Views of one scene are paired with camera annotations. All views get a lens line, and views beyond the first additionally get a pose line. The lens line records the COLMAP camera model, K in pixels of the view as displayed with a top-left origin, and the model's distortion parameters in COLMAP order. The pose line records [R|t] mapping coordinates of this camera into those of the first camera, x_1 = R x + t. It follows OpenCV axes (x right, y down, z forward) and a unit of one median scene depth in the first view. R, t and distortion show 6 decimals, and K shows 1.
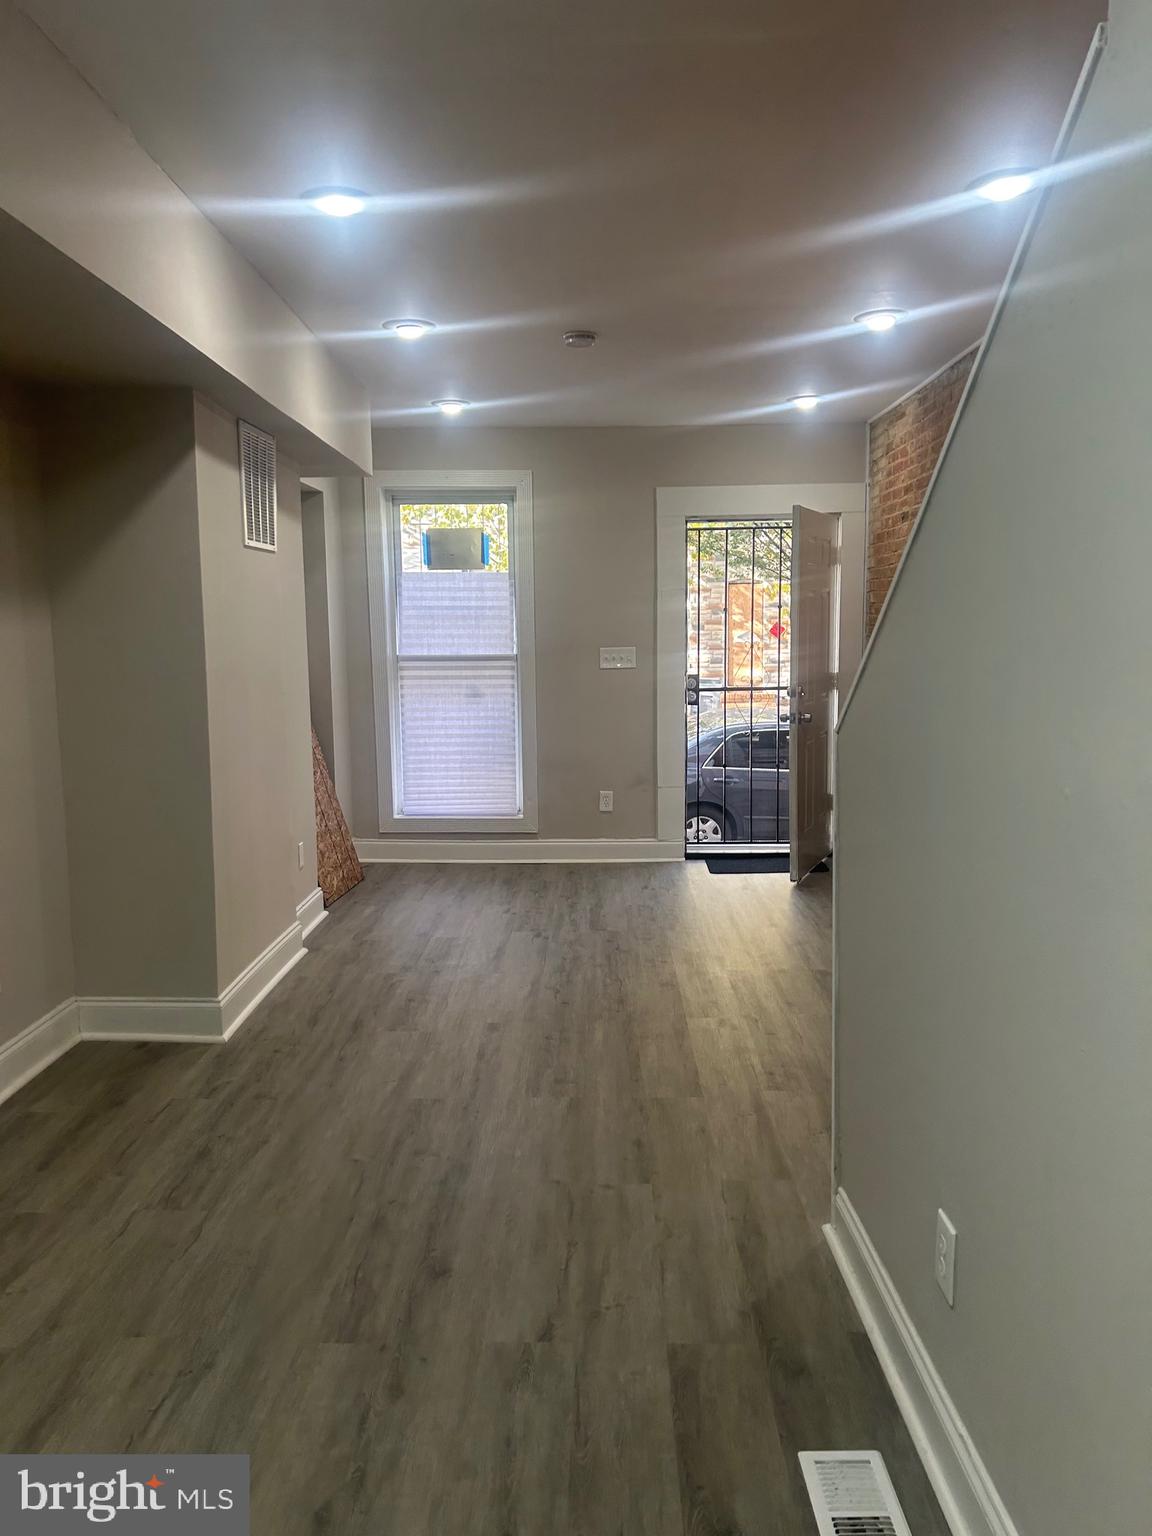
lens RADIAL K [[1159.5, 0, 575.6], [0, 1159.5, 768.6], [0, 0, 1]] dist [0.003360, -0.007048]
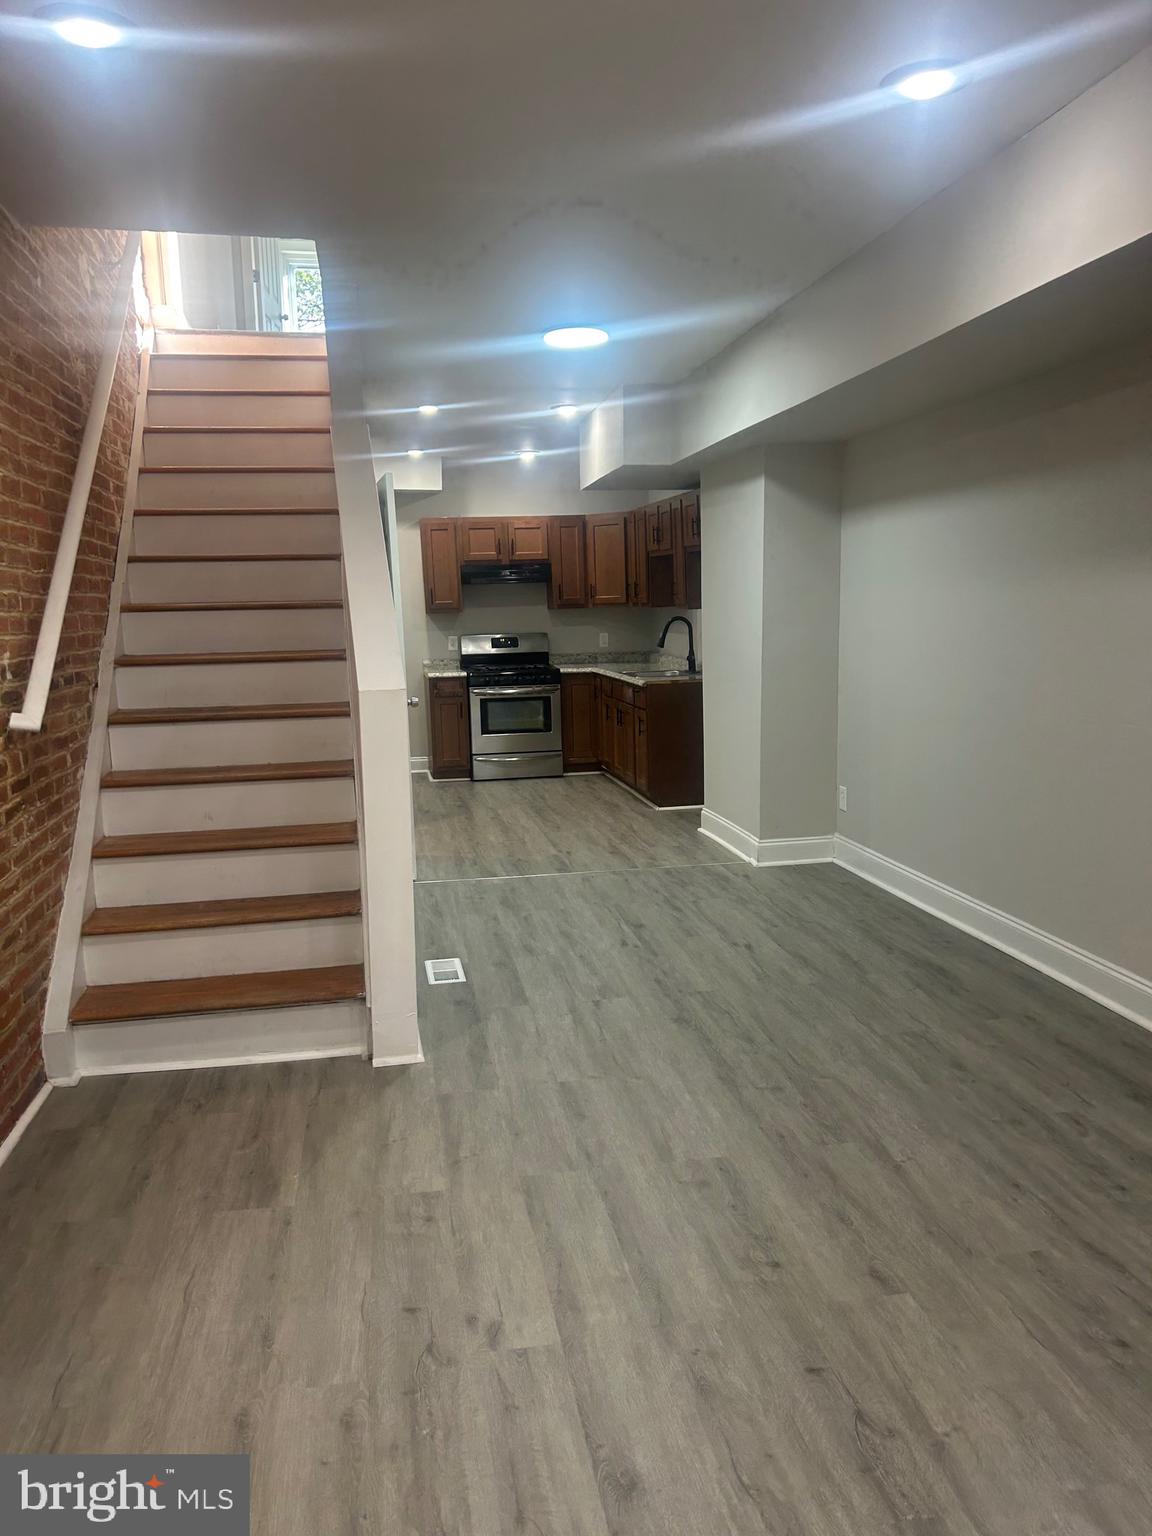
lens RADIAL K [[1159.5, 0, 573.3], [0, 1159.5, 774.8], [0, 0, 1]] dist [0.003360, -0.007048]
pose [[-0.982903, 0.056963, -0.175093, 0.233811], [0.010822, 0.967171, 0.253896, -0.237180], [0.183808, 0.247660, -0.951251, 2.008863]]
